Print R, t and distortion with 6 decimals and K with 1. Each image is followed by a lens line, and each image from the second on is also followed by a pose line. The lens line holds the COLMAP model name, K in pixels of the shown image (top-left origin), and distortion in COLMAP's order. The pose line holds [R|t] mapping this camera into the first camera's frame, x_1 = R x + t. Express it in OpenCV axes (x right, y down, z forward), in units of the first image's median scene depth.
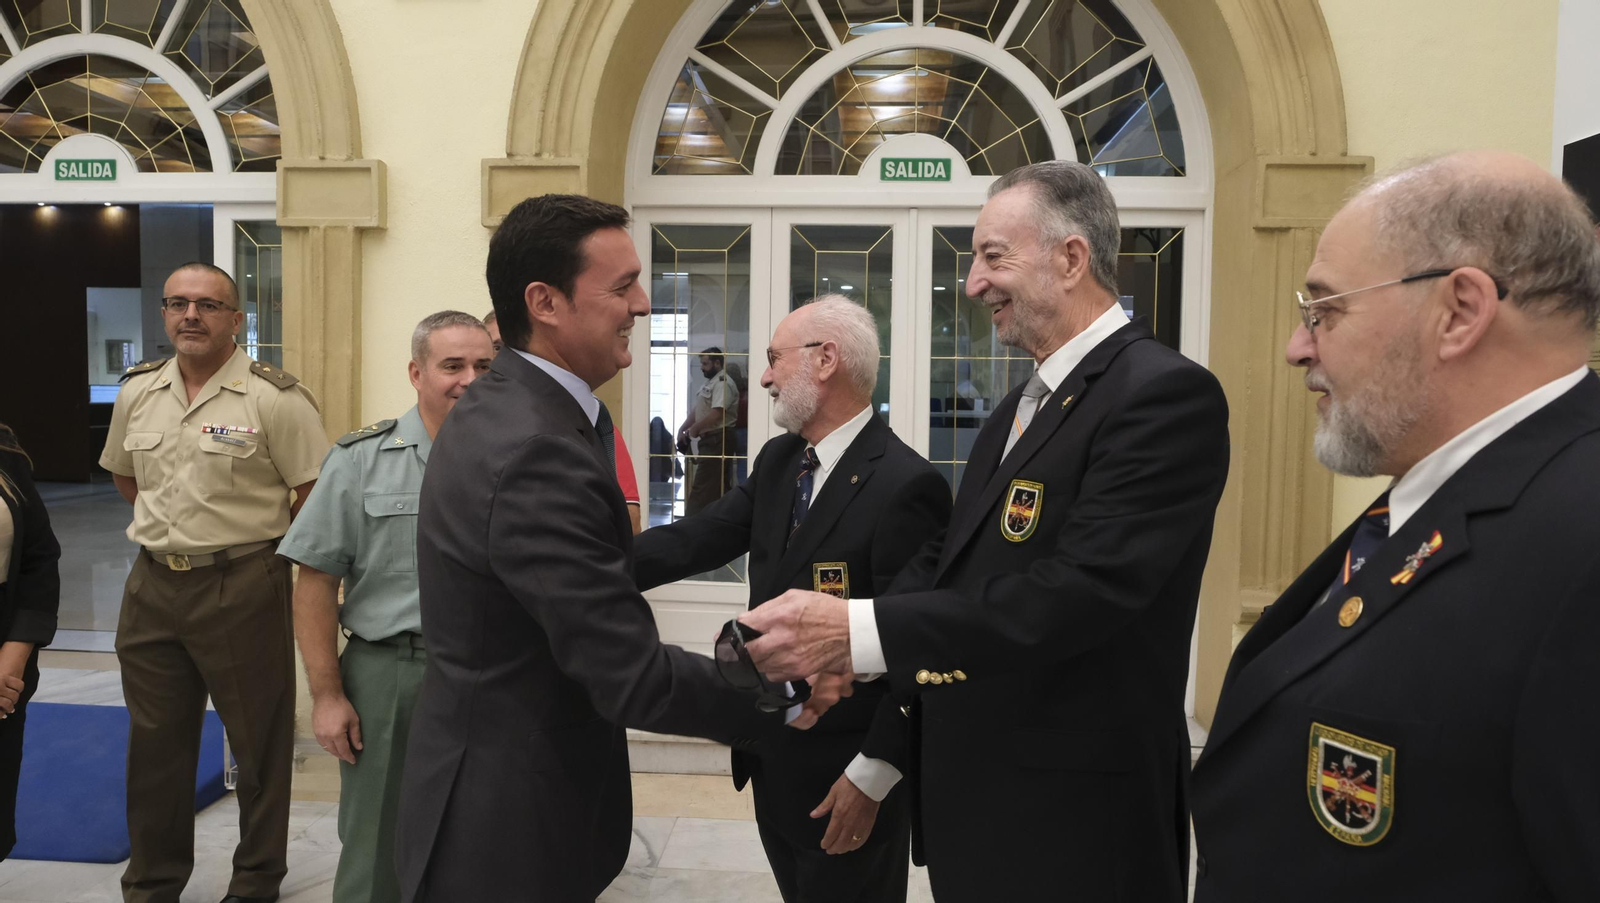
lens RADIAL K [[1103.2, 0, 802.1], [0, 1103.2, 459.9], [0, 0, 1]] dist [-0.033783, 0.017925]
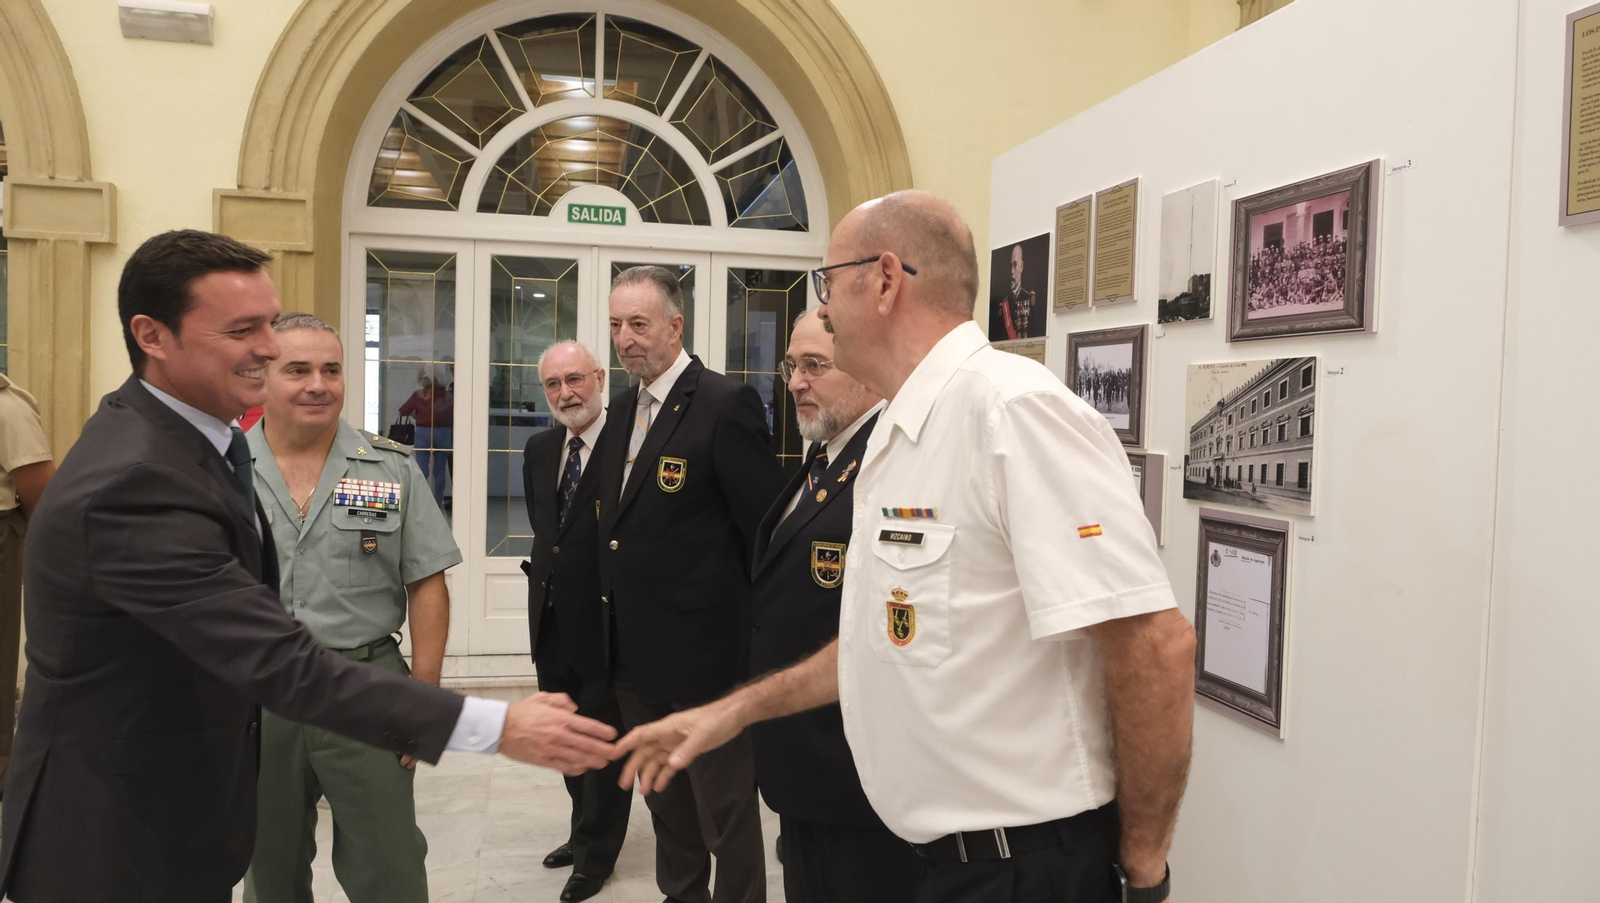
lens RADIAL K [[1103.2, 0, 811.0], [0, 1103.2, 450.3], [0, 0, 1]] dist [-0.033783, 0.017925]
pose [[0.960268, -0.001752, 0.279072, -0.010745], [0.004838, 0.999935, -0.010367, 0.012792], [-0.279036, 0.011306, 0.960214, -0.248016]]
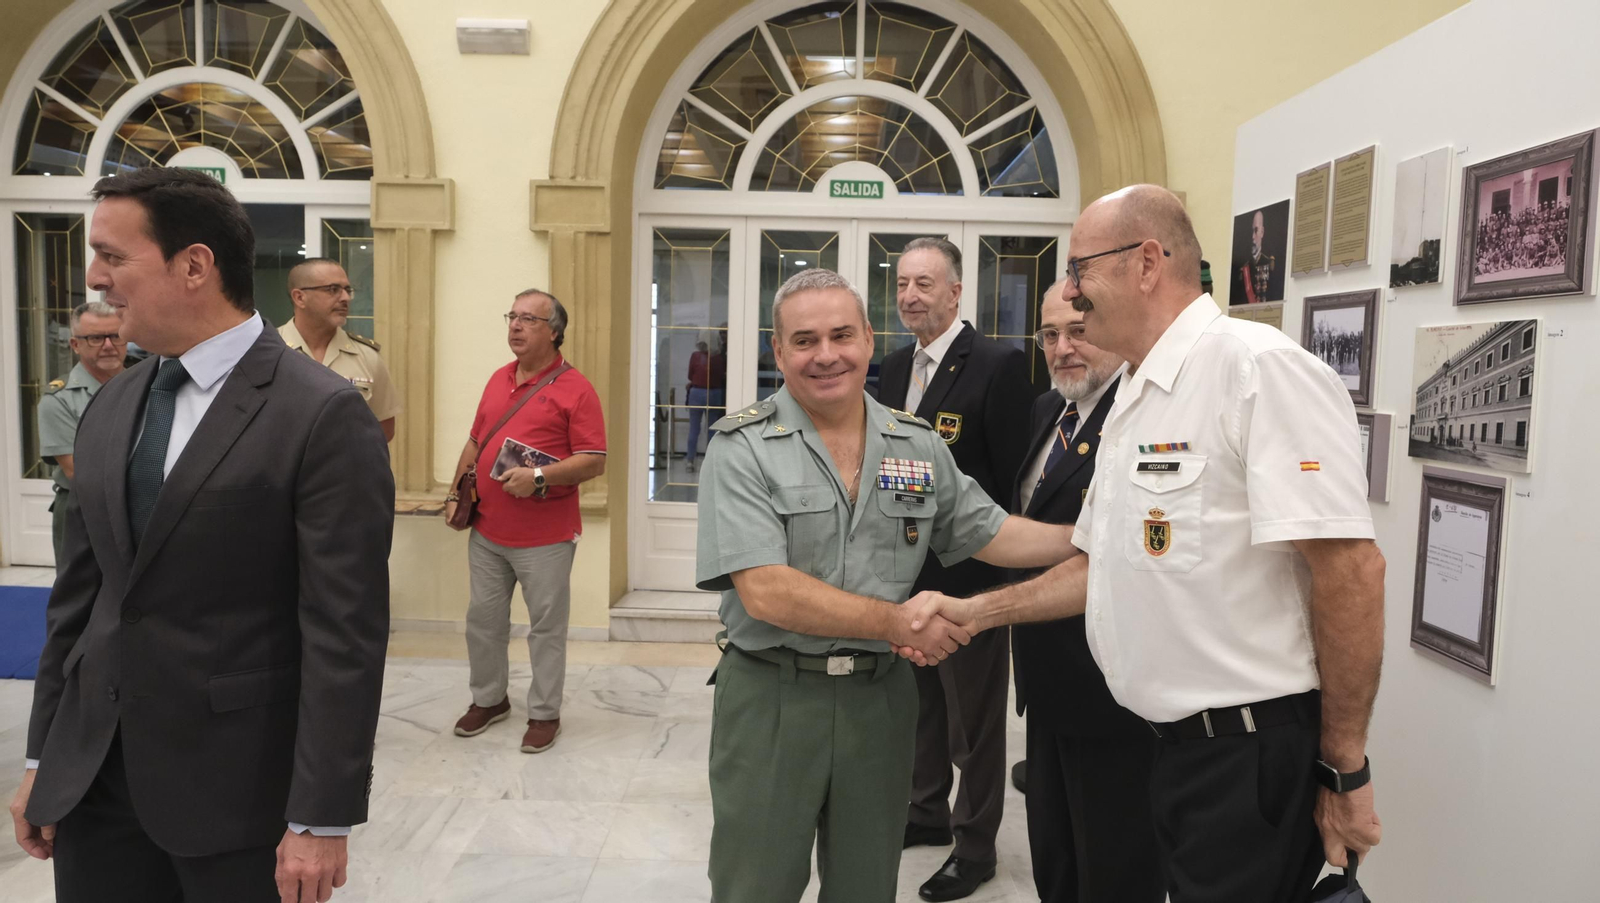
lens RADIAL K [[1103.2, 0, 796.9], [0, 1103.2, 450.8], [0, 0, 1]] dist [-0.033783, 0.017925]
pose [[0.999183, 0.006869, 0.039818, -0.018718], [-0.007818, 0.999688, 0.023723, 0.018022], [-0.039643, -0.024015, 0.998925, -0.325873]]
